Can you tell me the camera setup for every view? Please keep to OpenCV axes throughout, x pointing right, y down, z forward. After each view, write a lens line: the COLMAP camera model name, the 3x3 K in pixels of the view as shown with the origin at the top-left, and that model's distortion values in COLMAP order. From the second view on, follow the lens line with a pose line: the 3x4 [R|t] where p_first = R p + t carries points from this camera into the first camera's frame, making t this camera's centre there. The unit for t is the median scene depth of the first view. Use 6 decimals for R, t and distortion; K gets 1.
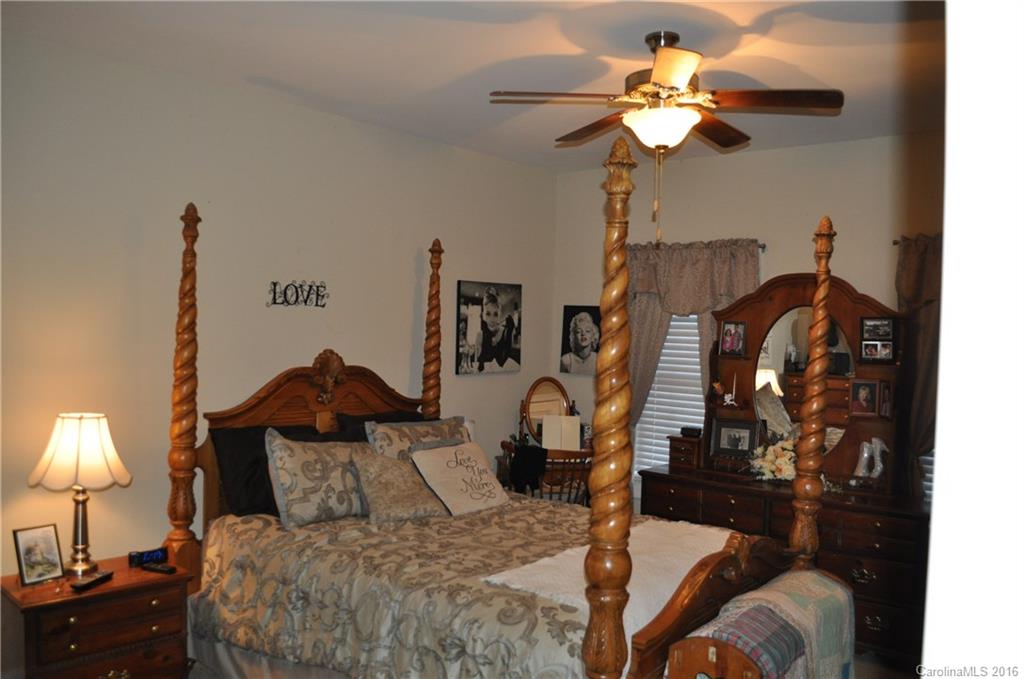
lens RADIAL K [[810.5, 0, 512.0], [0, 810.5, 339.5], [0, 0, 1]] dist [-0.086206, 0.017647]
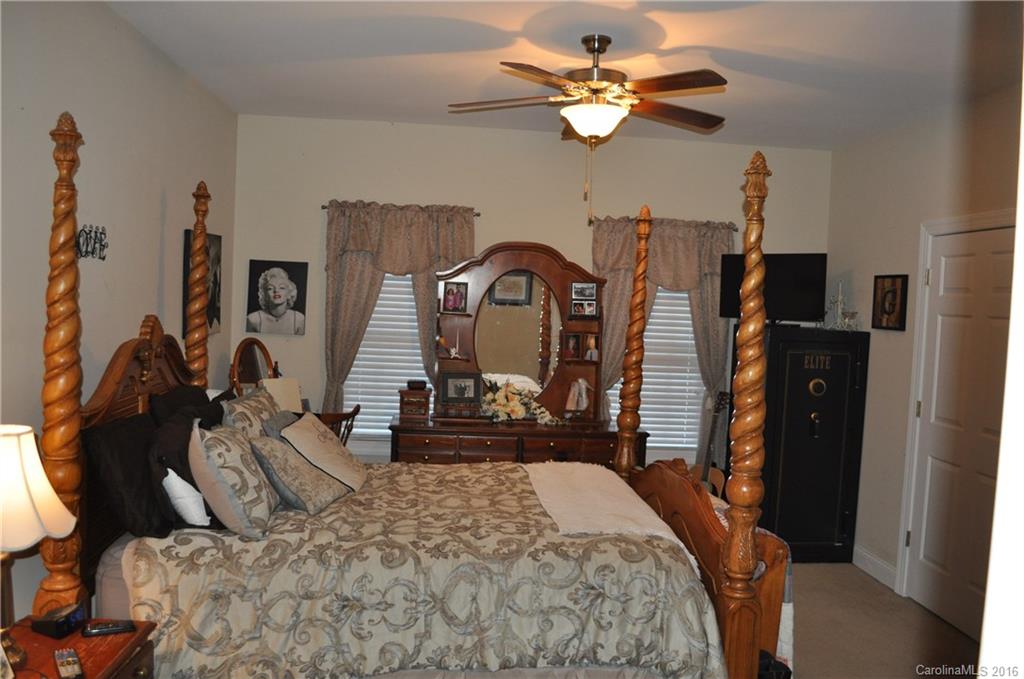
lens RADIAL K [[810.5, 0, 512.0], [0, 810.5, 339.5], [0, 0, 1]] dist [-0.086206, 0.017647]
pose [[0.703208, -0.038792, 0.709925, -0.467275], [-0.009770, 0.997889, 0.064204, -0.015853], [-0.710917, -0.052085, 0.701345, 0.171286]]
